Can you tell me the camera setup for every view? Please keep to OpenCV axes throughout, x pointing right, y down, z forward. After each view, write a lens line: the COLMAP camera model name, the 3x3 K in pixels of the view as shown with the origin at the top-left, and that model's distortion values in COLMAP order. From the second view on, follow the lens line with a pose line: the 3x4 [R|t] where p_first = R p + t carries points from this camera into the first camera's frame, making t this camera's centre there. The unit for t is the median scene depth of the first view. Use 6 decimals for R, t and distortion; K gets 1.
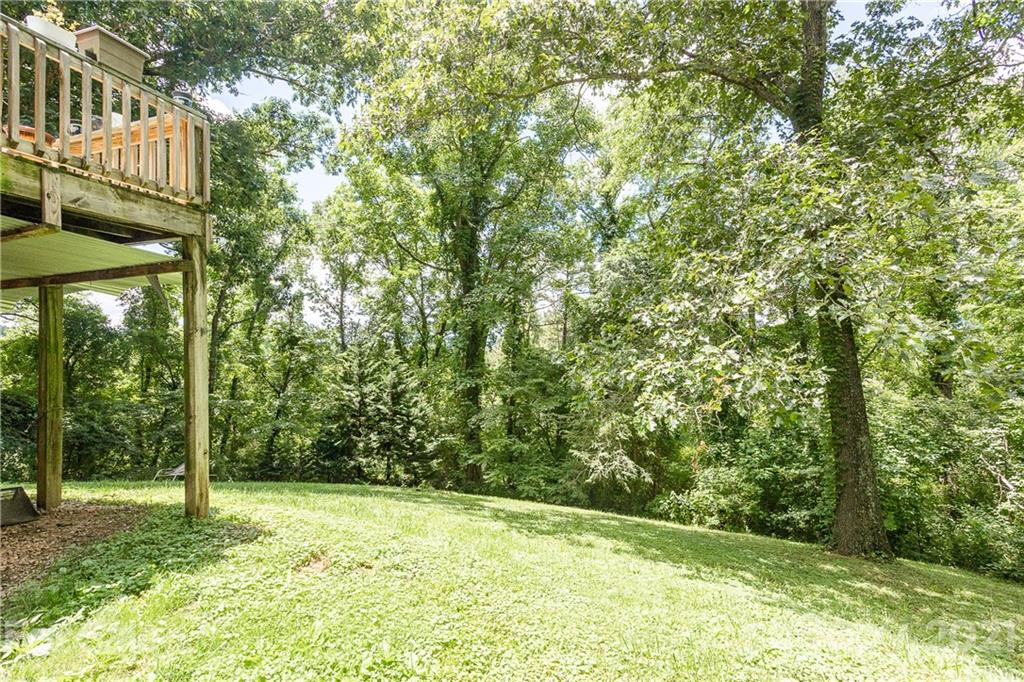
lens RADIAL K [[506.9, 0, 510.1], [0, 506.9, 344.3], [0, 0, 1]] dist [-0.055905, 0.042490]
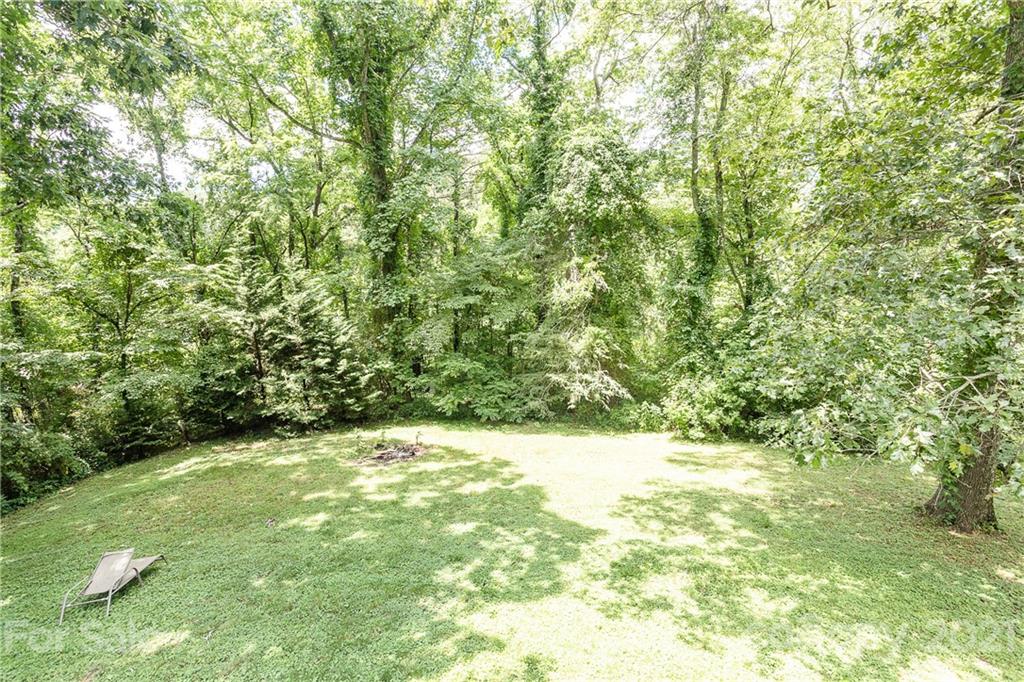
lens RADIAL K [[506.9, 0, 510.1], [0, 506.9, 344.3], [0, 0, 1]] dist [-0.055905, 0.042490]
pose [[0.940741, -0.108866, 0.321176, -0.203460], [0.005064, 0.951477, 0.307680, -0.106226], [-0.339087, -0.287821, 0.895645, 0.211181]]
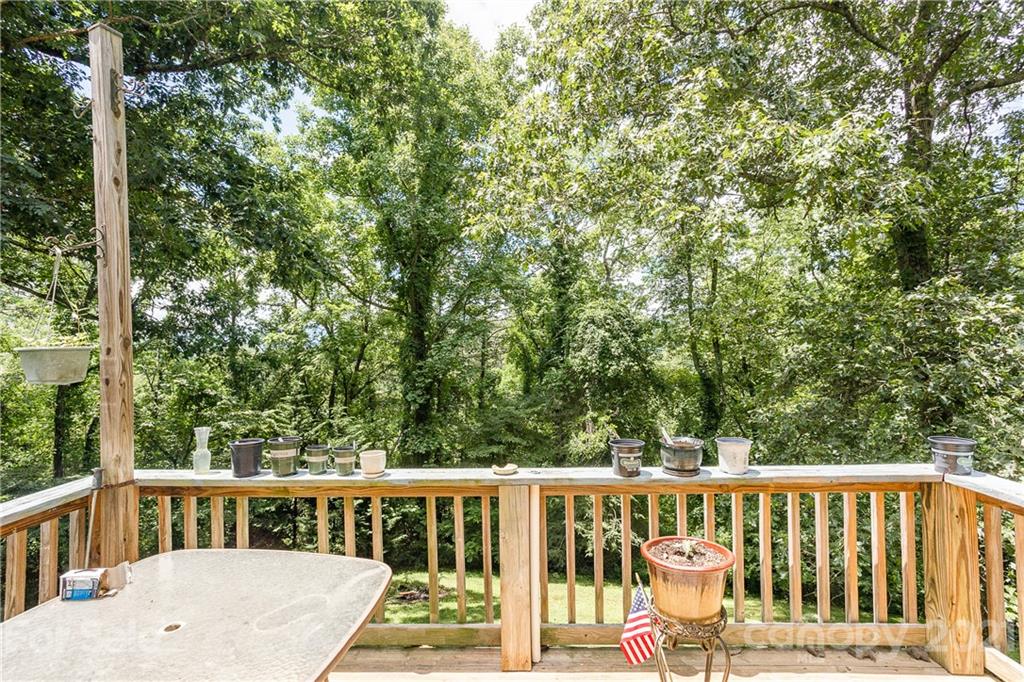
lens RADIAL K [[506.9, 0, 510.1], [0, 506.9, 344.3], [0, 0, 1]] dist [-0.055905, 0.042490]
pose [[0.954650, 0.006511, 0.297660, -0.234971], [-0.008082, 0.999959, 0.004049, -0.111243], [-0.297622, -0.006271, 0.954663, 0.124104]]
